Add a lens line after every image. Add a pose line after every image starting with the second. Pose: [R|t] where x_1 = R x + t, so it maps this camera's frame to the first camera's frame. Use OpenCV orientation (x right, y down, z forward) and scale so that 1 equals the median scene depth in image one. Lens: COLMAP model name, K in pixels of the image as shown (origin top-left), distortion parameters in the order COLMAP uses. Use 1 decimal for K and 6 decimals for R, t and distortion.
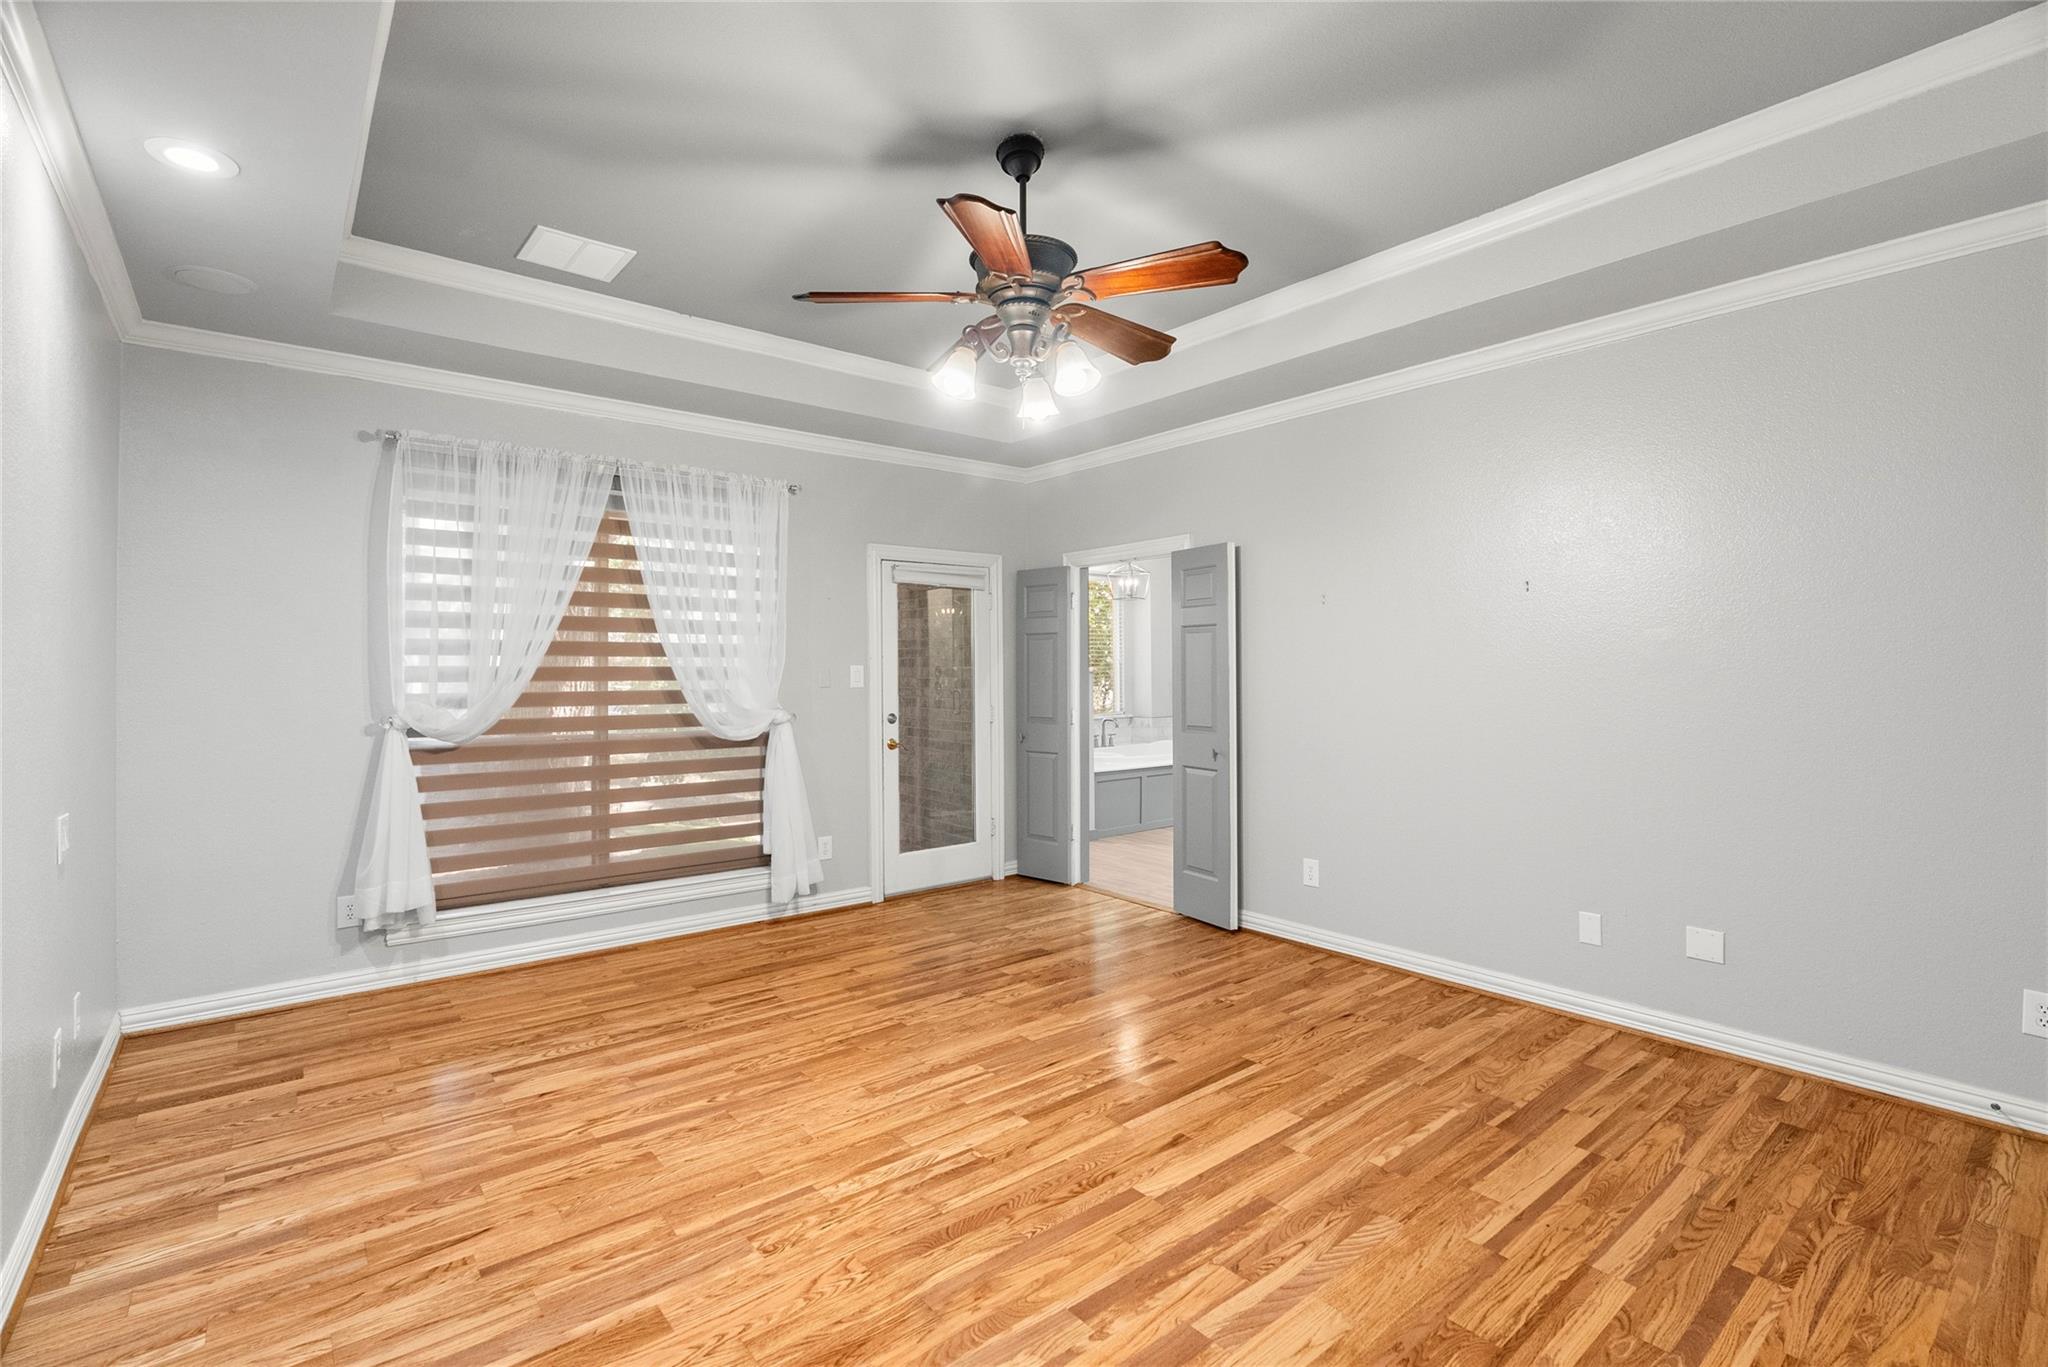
lens RADIAL K [[931.3, 0, 1035.6], [0, 931.3, 670.1], [0, 0, 1]] dist [-0.004778, -0.000578]
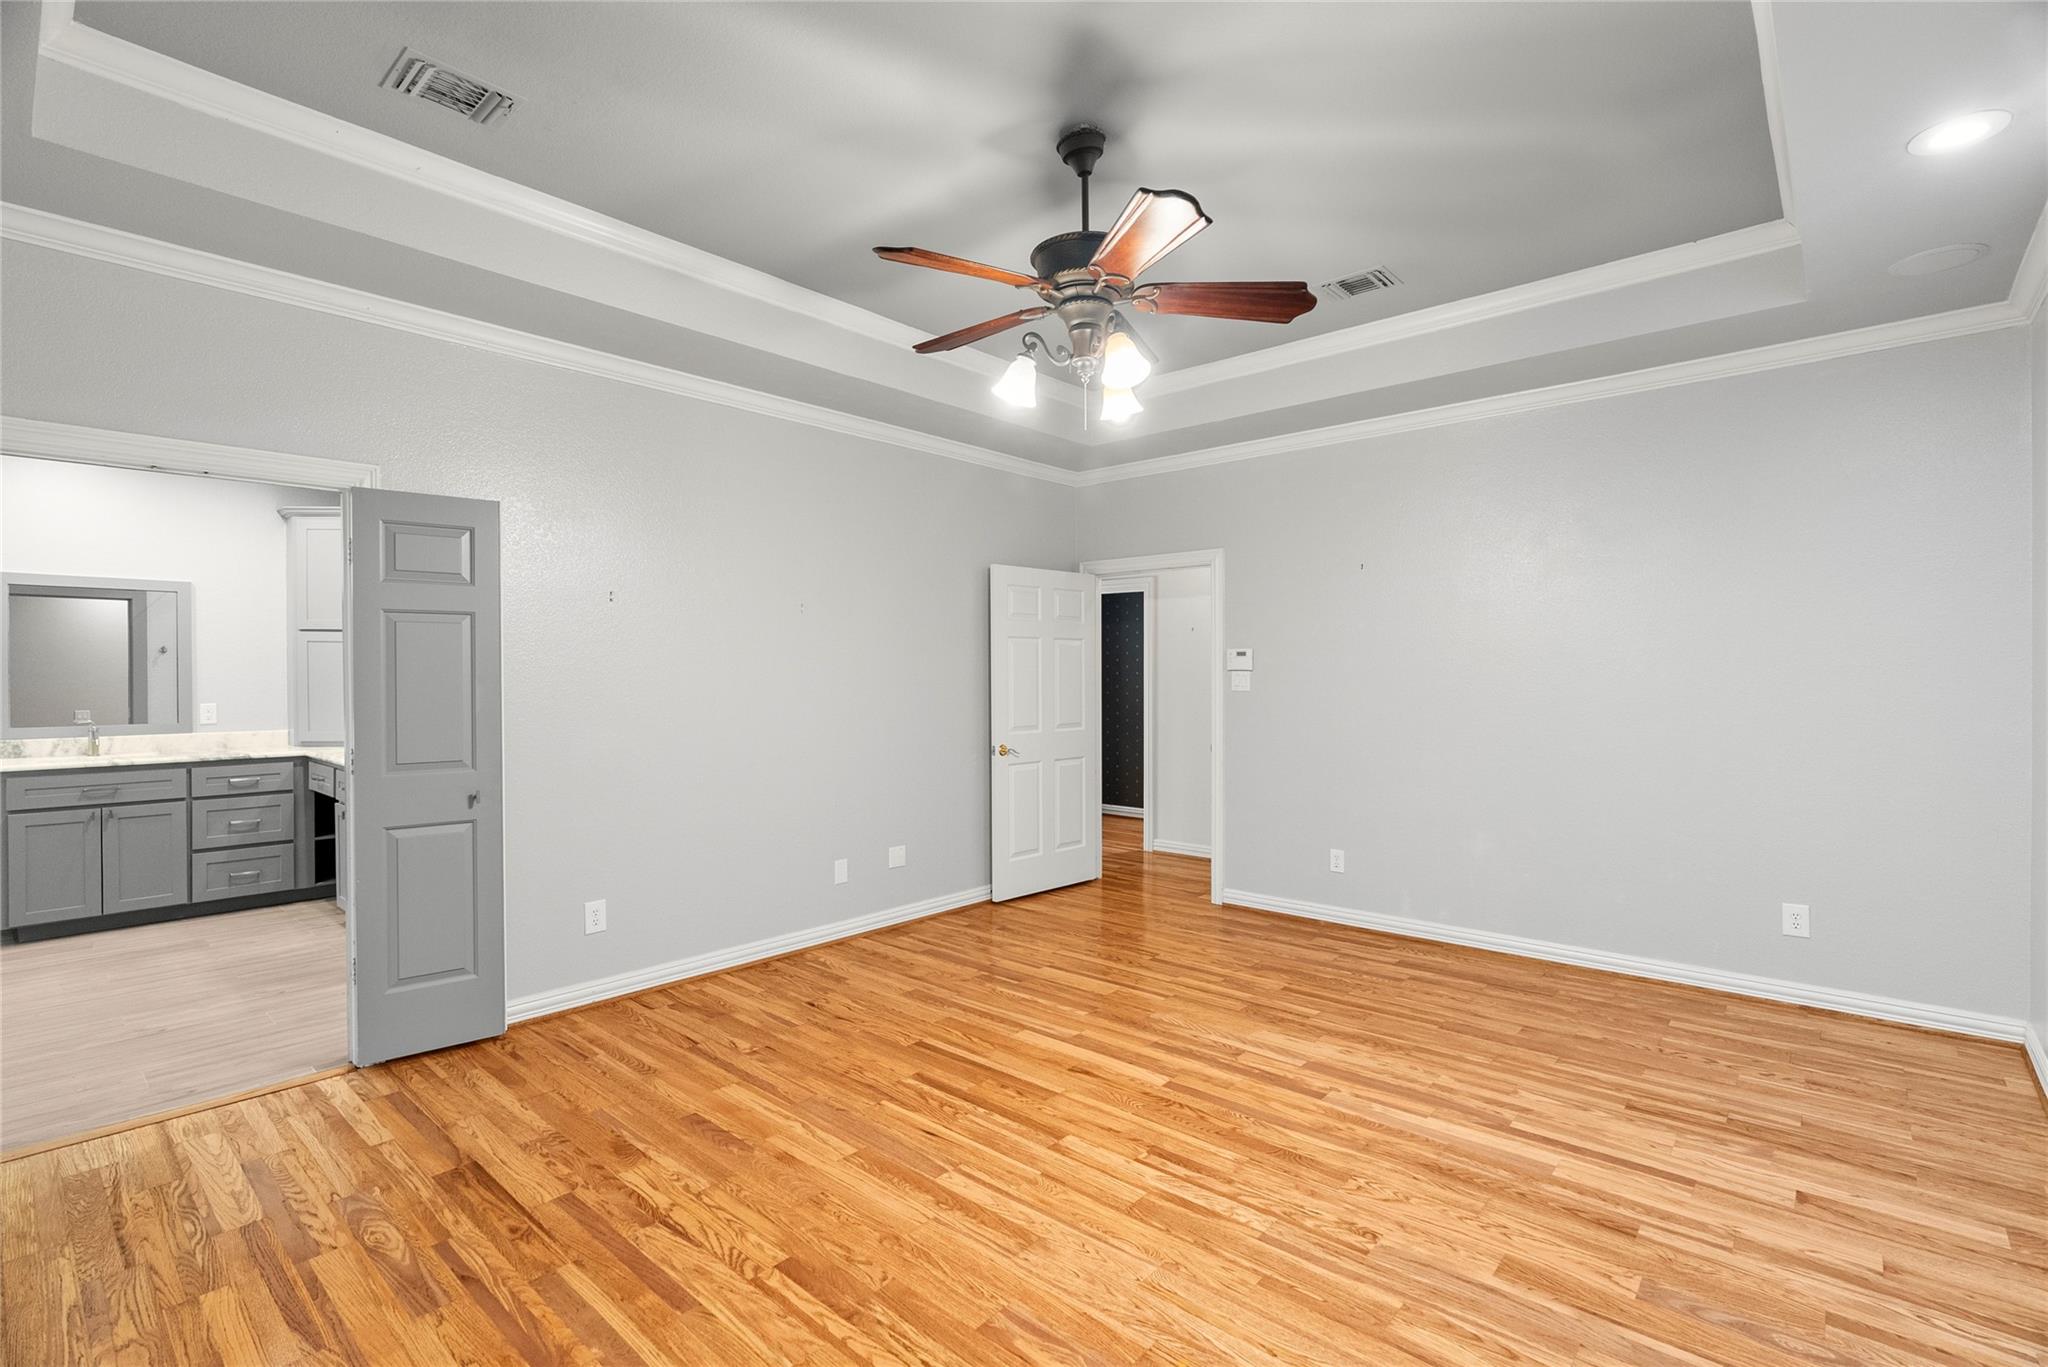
lens RADIAL K [[931.3, 0, 1032.4], [0, 931.3, 681.6], [0, 0, 1]] dist [-0.004778, -0.000578]
pose [[-0.152087, -0.002548, 0.988364, -0.866490], [0.004014, 0.999987, 0.003196, 0.004248], [-0.988359, 0.004453, -0.152075, 1.061240]]
